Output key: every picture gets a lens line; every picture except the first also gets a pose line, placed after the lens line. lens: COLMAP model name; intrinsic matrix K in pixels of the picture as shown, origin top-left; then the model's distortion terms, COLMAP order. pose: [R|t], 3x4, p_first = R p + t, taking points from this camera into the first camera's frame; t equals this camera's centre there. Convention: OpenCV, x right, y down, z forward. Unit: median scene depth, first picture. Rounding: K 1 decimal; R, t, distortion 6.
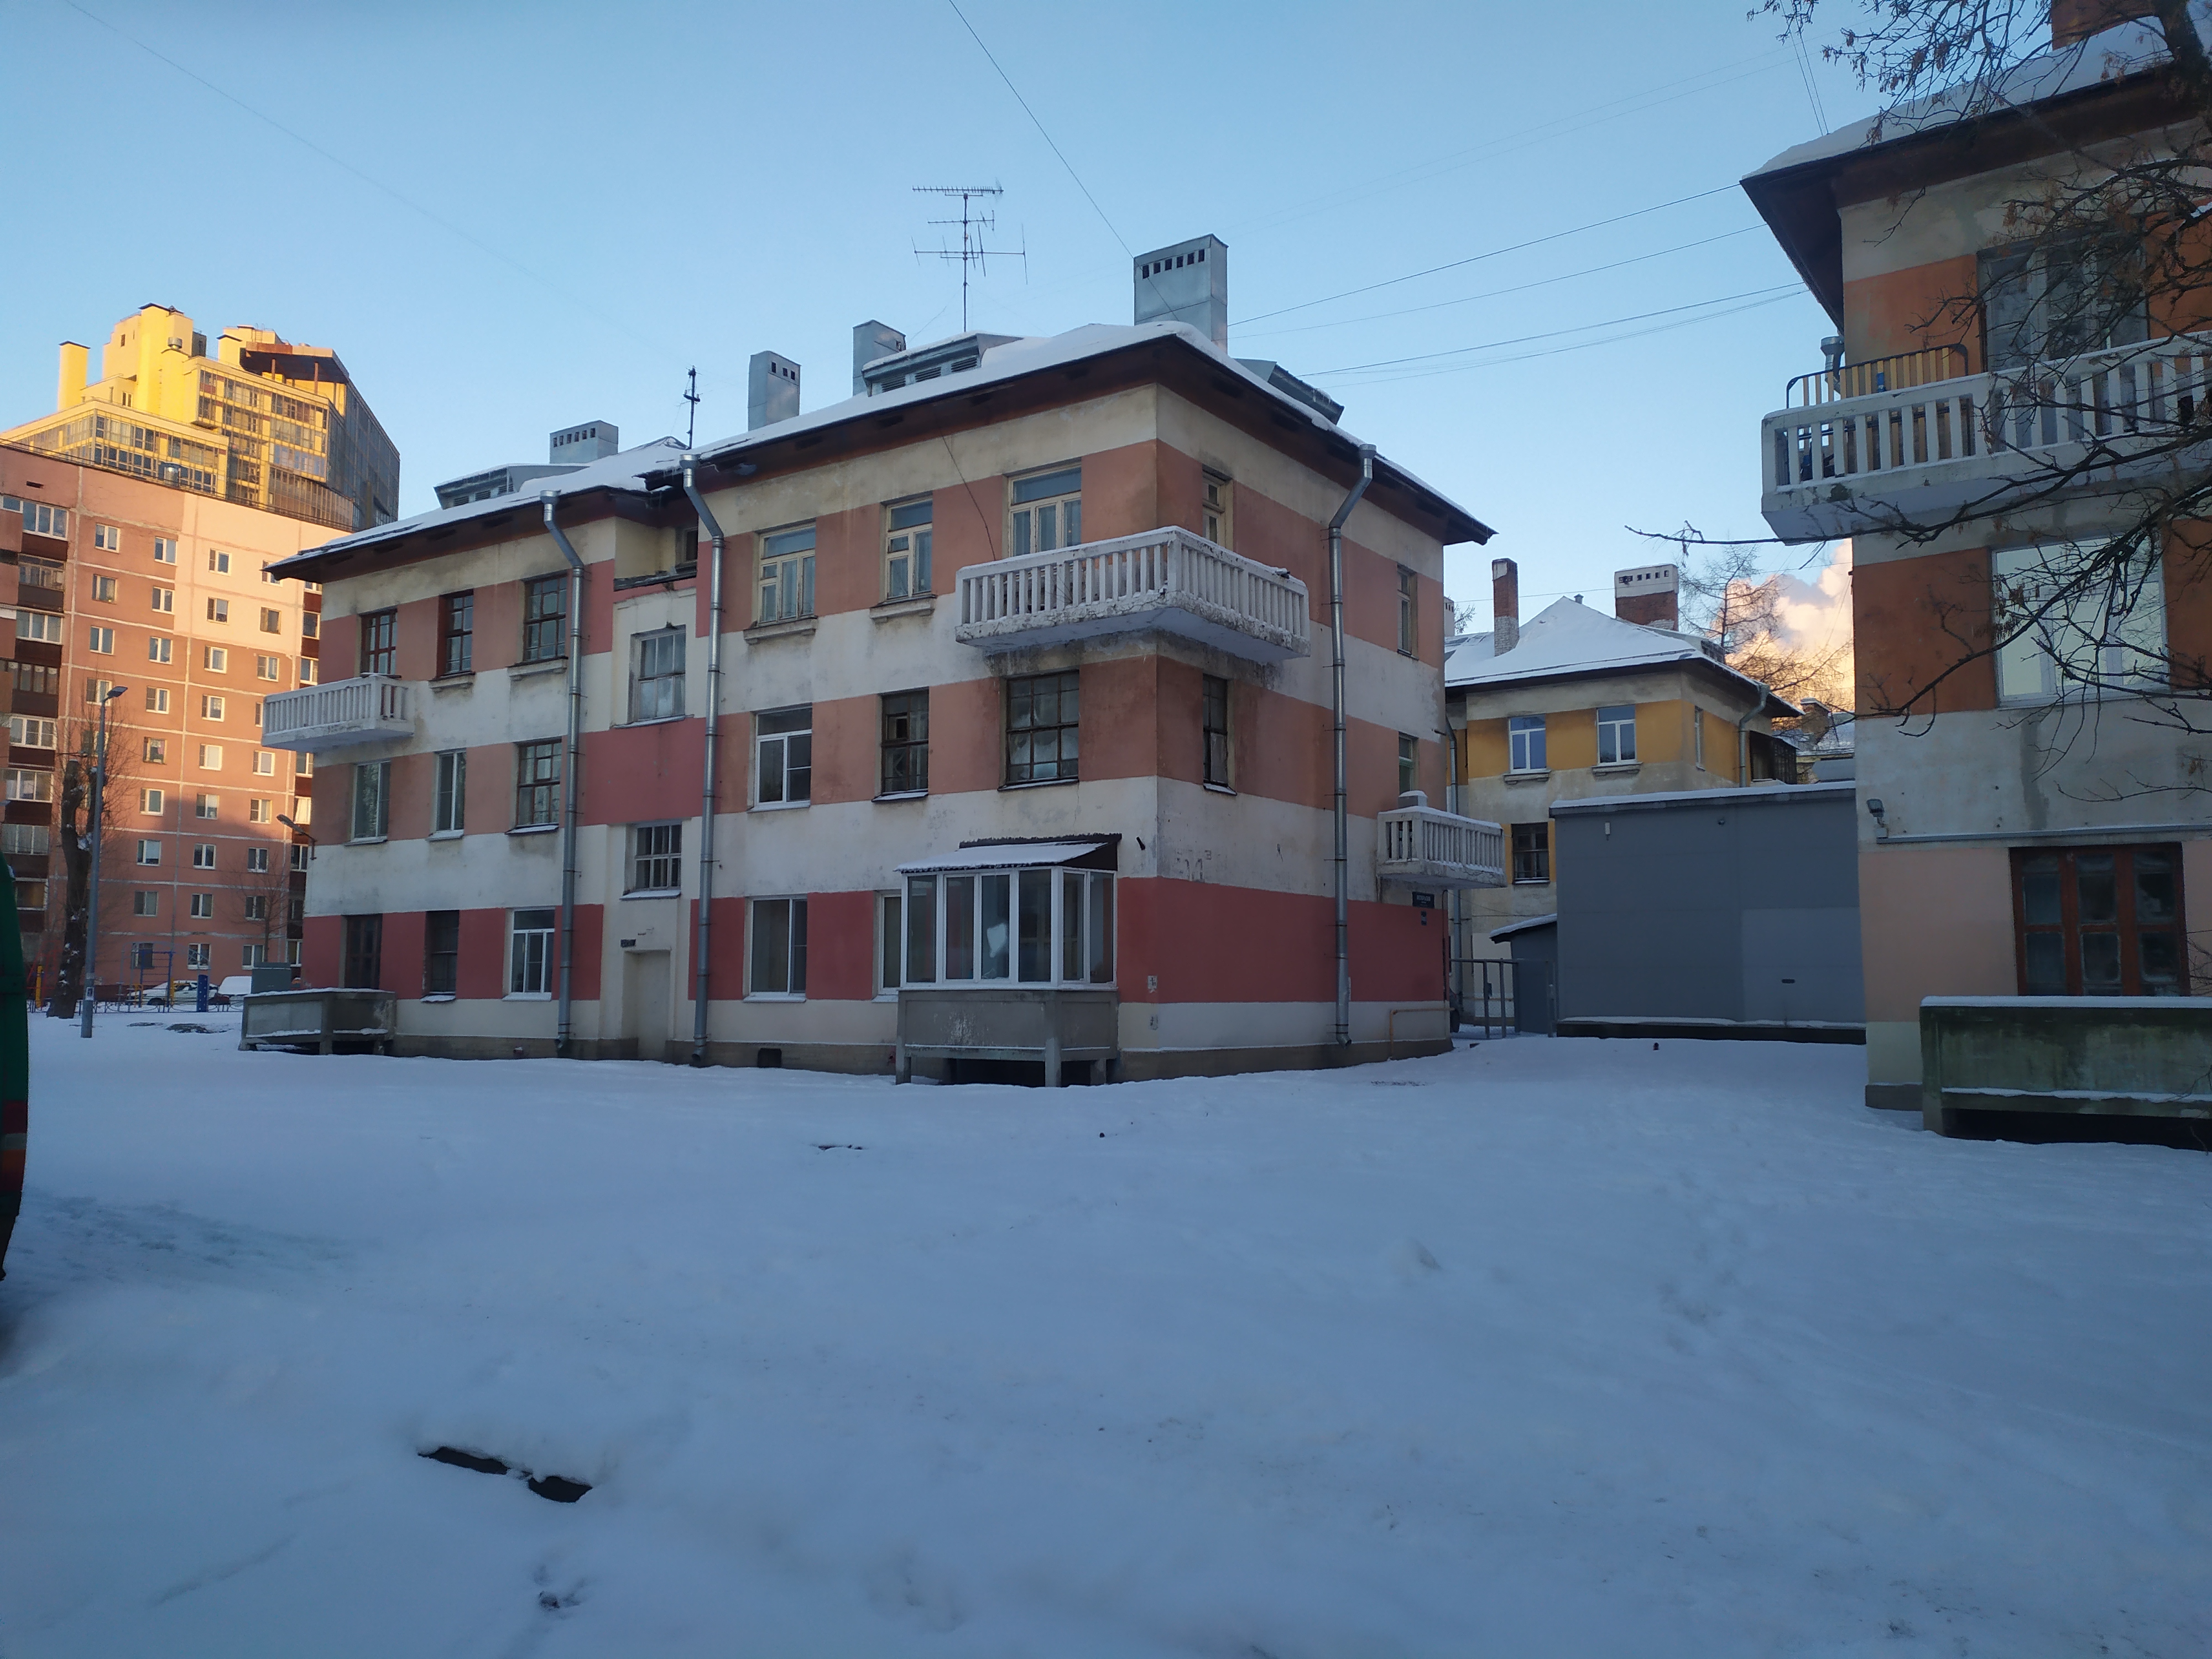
lens RADIAL K [[1661.2, 0, 1125.8], [0, 1661.2, 822.6], [0, 0, 1]] dist [0.032988, -0.013461]
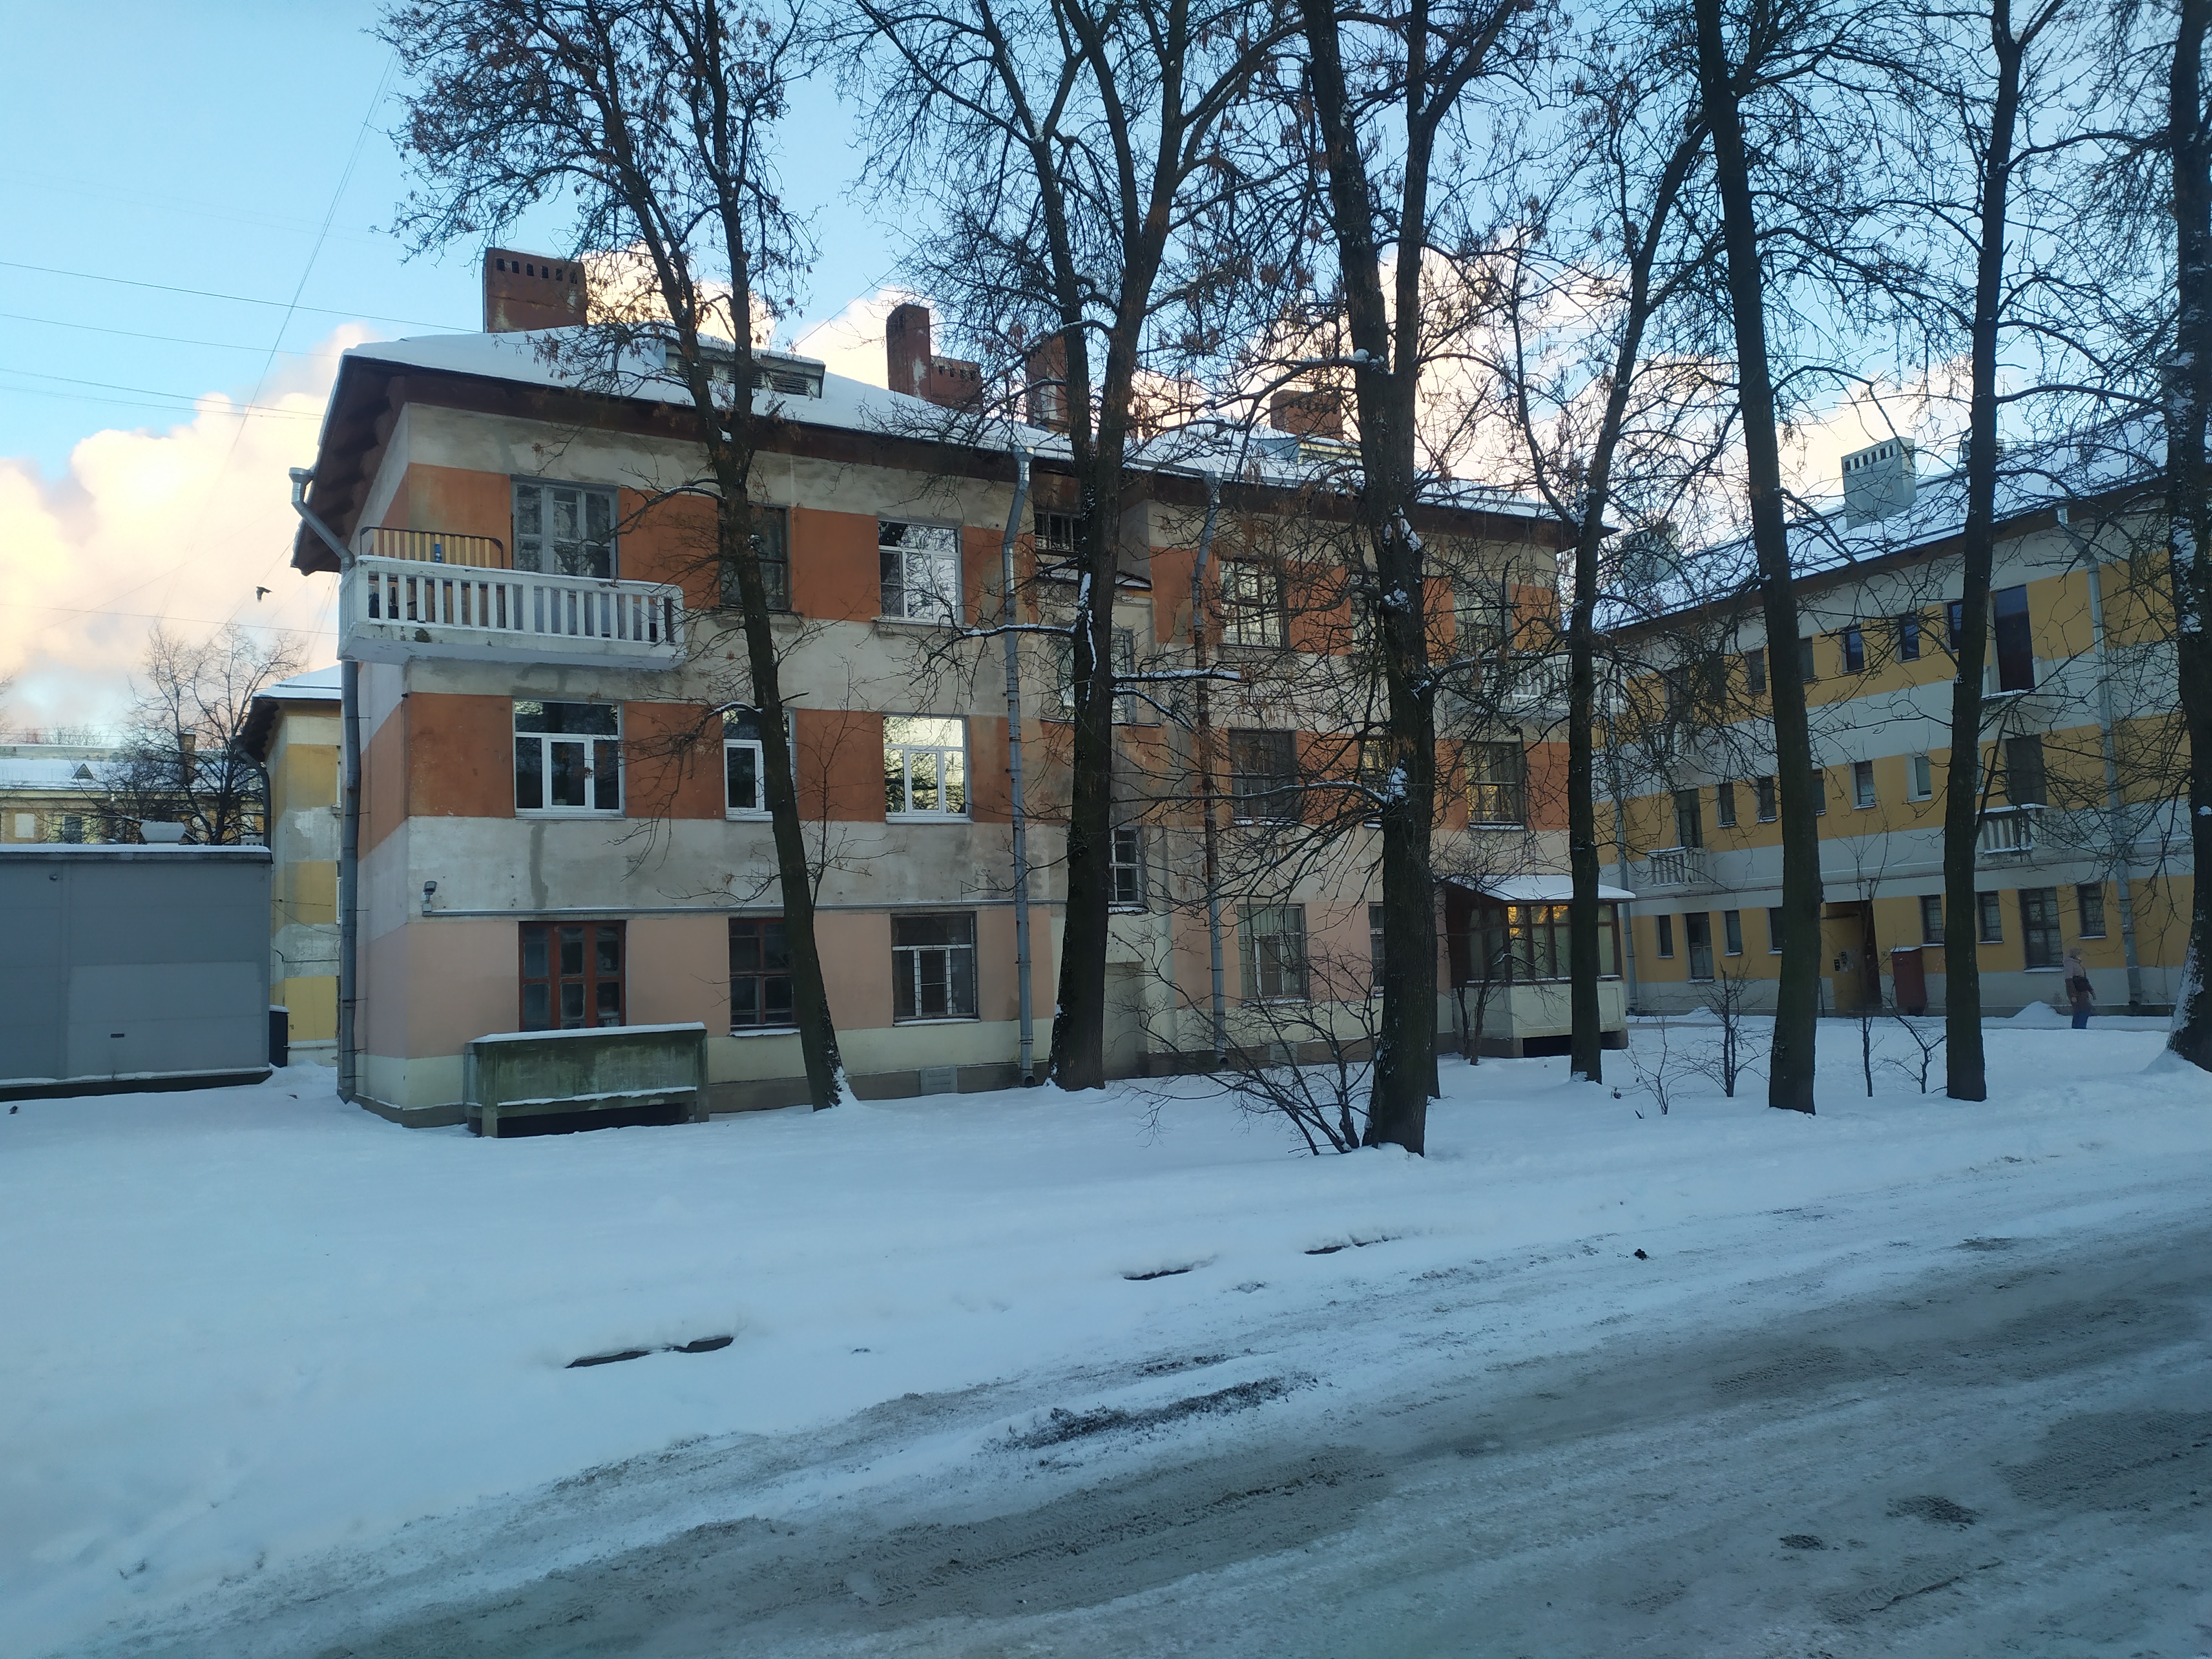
lens RADIAL K [[1661.2, 0, 1108.9], [0, 1661.2, 830.2], [0, 0, 1]] dist [0.032988, -0.013461]
pose [[0.433668, 0.065280, 0.898705, -0.486152], [-0.041898, 0.997754, -0.052257, -0.008169], [-0.900098, -0.014992, 0.435429, -0.010754]]
